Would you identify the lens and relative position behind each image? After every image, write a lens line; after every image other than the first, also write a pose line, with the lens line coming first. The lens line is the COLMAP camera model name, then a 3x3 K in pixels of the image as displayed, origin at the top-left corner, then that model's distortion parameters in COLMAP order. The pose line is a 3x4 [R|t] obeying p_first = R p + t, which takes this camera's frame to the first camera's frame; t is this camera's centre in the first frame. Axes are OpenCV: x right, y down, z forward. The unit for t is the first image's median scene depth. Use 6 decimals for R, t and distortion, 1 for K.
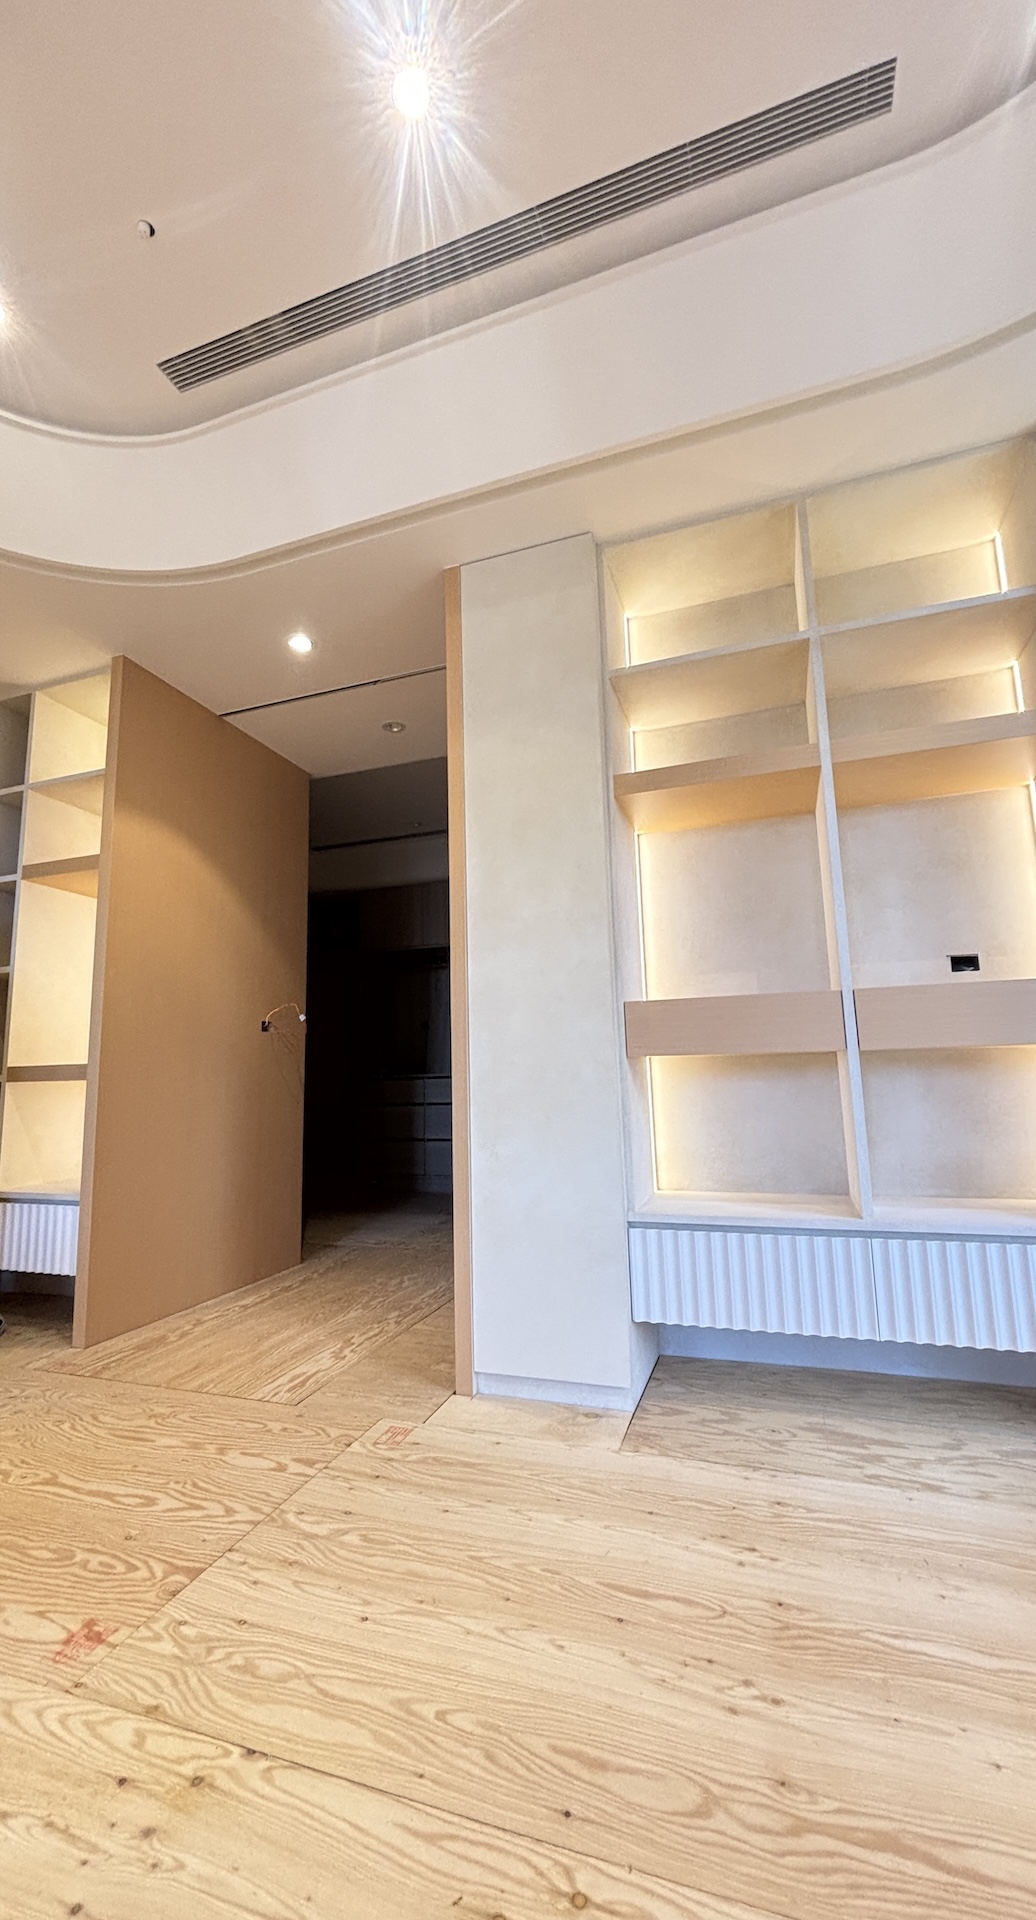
lens RADIAL K [[753.2, 0, 512.0], [0, 753.2, 975.0], [0, 0, 1]] dist [0.000749, 0.001592]
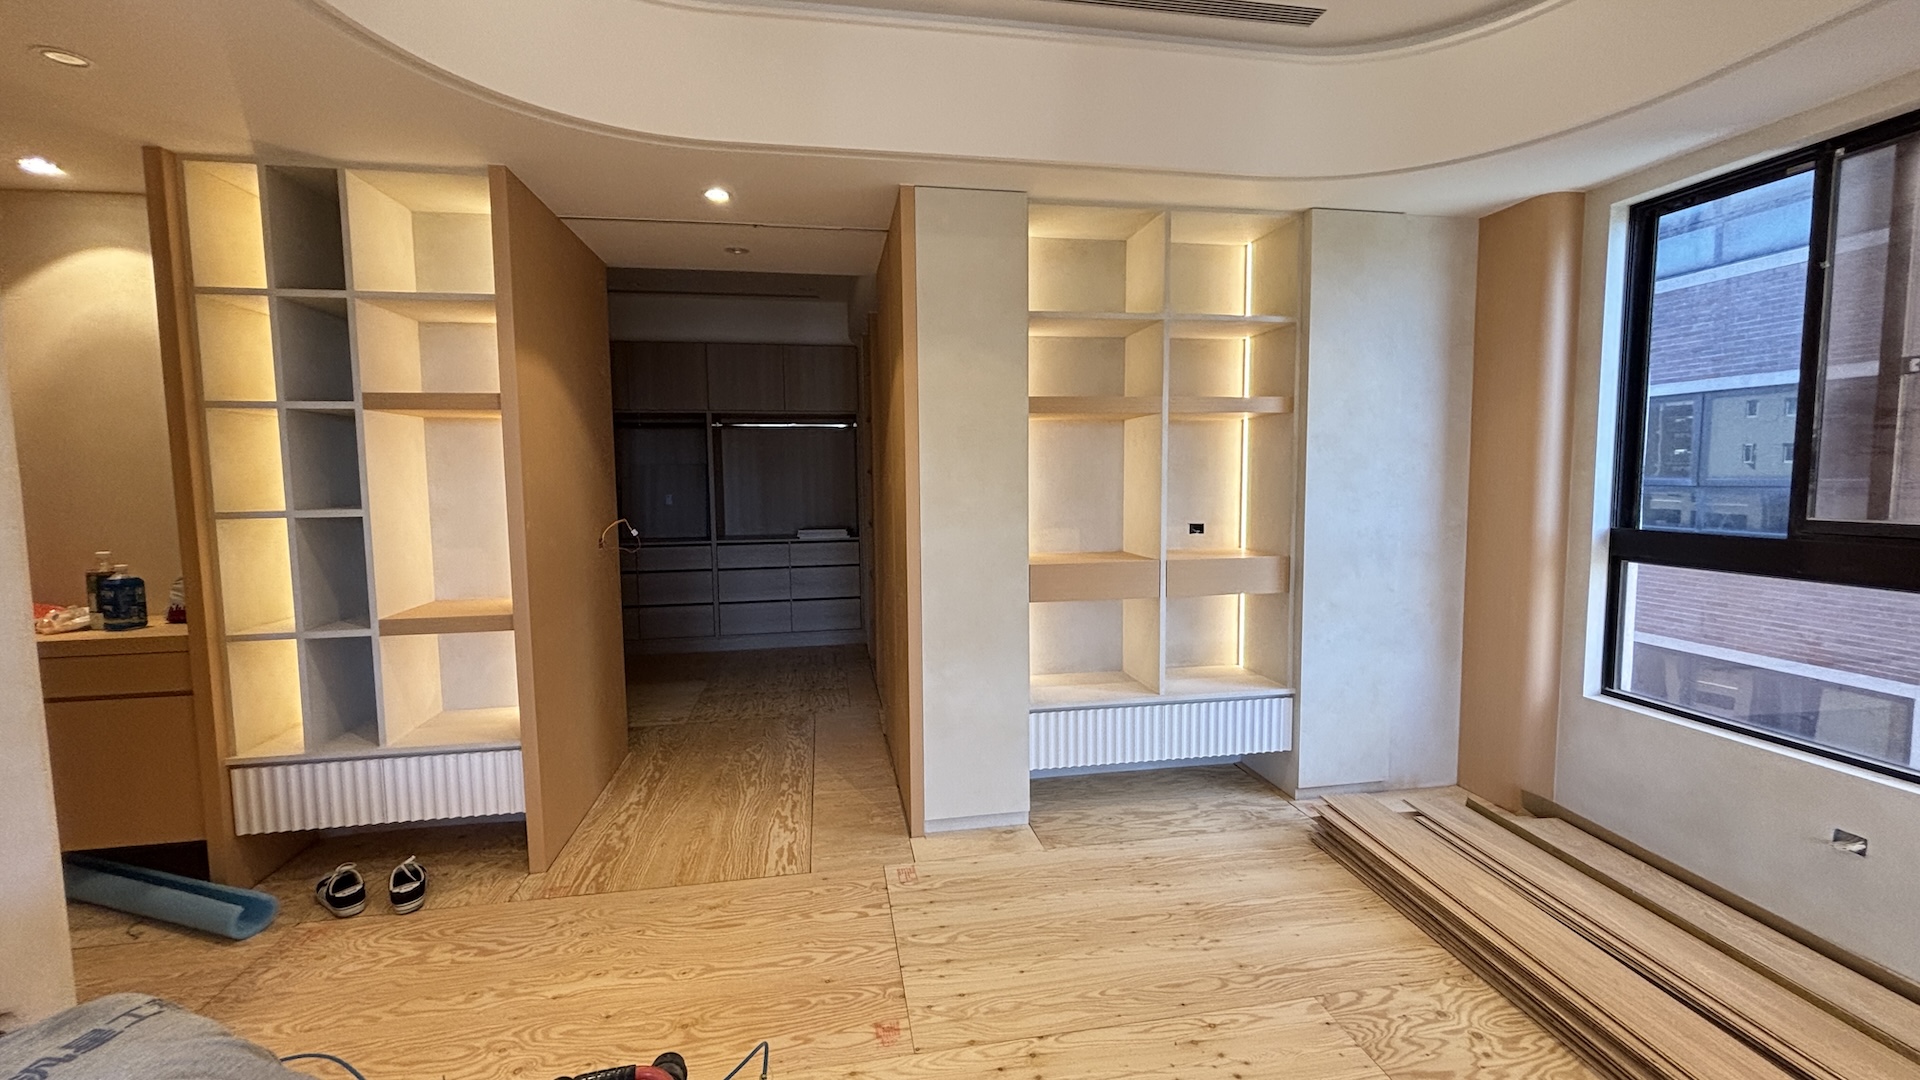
lens RADIAL K [[751.2, 0, 960.7], [0, 751.2, 526.0], [0, 0, 1]] dist [0.004114, -0.000160]
pose [[0.873633, -0.019634, 0.486189, -0.759318], [-0.078843, 0.980270, 0.181260, -0.329891], [-0.480155, -0.196687, 0.854848, -0.171604]]
